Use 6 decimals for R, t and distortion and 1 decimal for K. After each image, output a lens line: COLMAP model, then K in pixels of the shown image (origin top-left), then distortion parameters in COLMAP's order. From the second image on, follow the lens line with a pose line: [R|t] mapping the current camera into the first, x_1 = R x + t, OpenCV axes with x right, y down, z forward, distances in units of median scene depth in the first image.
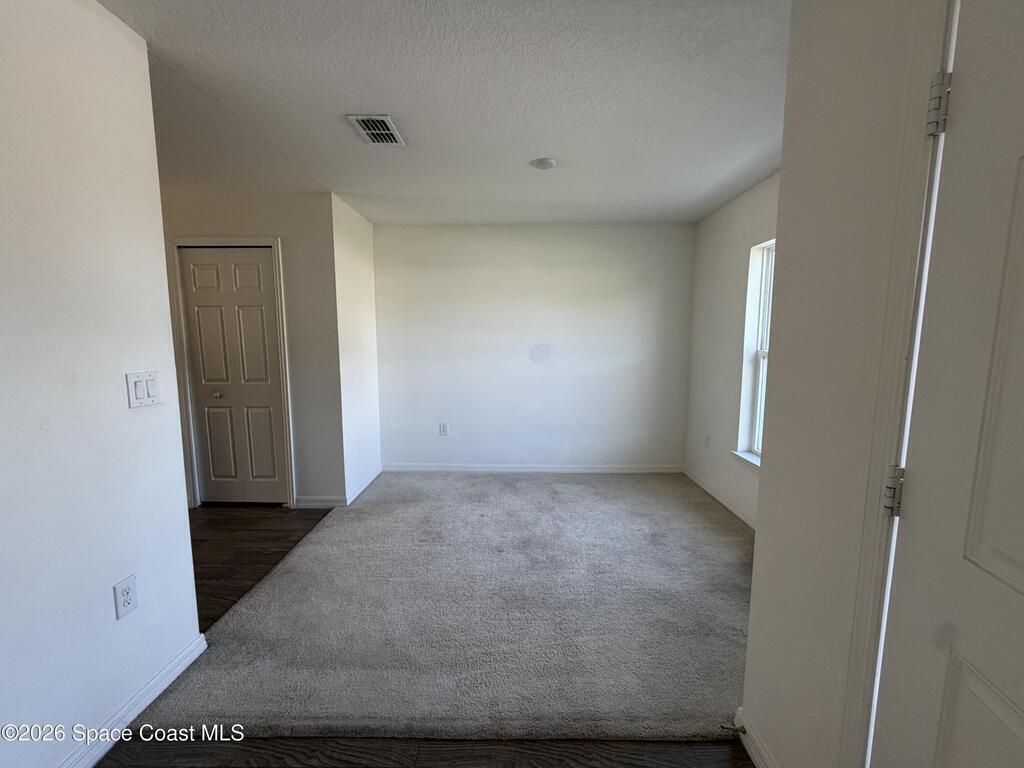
lens RADIAL K [[408.3, 0, 508.8], [0, 408.3, 384.1], [0, 0, 1]] dist [0.000600, 0.000178]
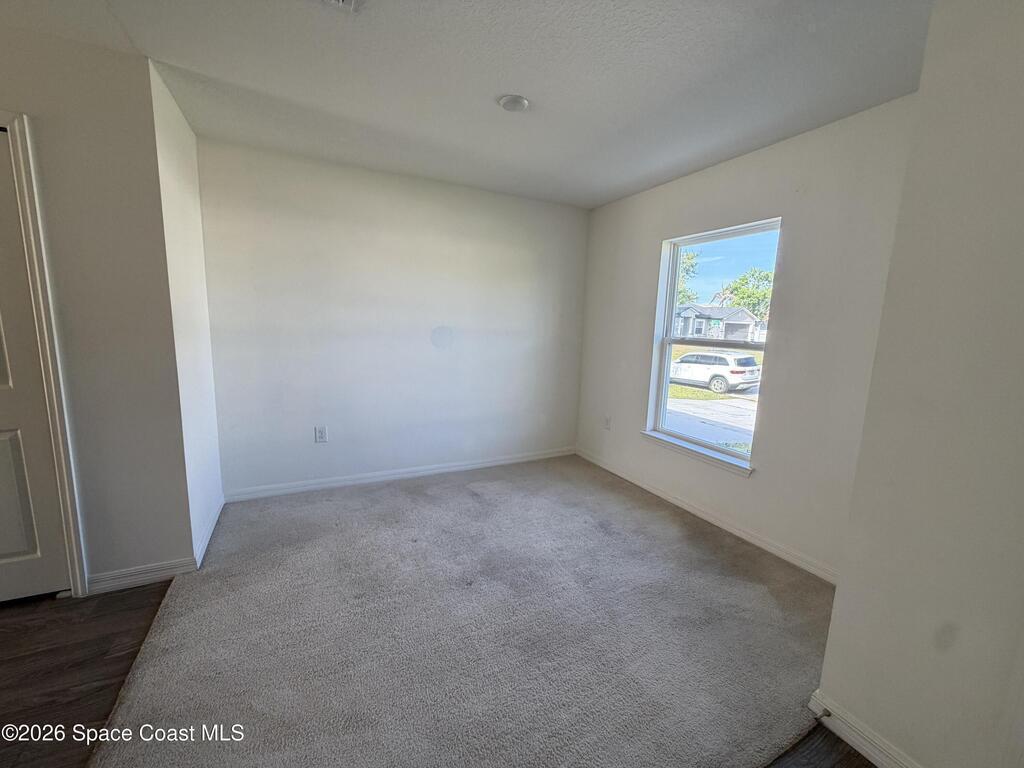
lens RADIAL K [[408.3, 0, 508.8], [0, 408.3, 384.1], [0, 0, 1]] dist [0.000600, 0.000178]
pose [[0.886974, -0.040718, 0.460021, -0.240450], [0.018752, 0.998459, 0.052221, -0.021507], [-0.461438, -0.037693, 0.886371, 0.202411]]
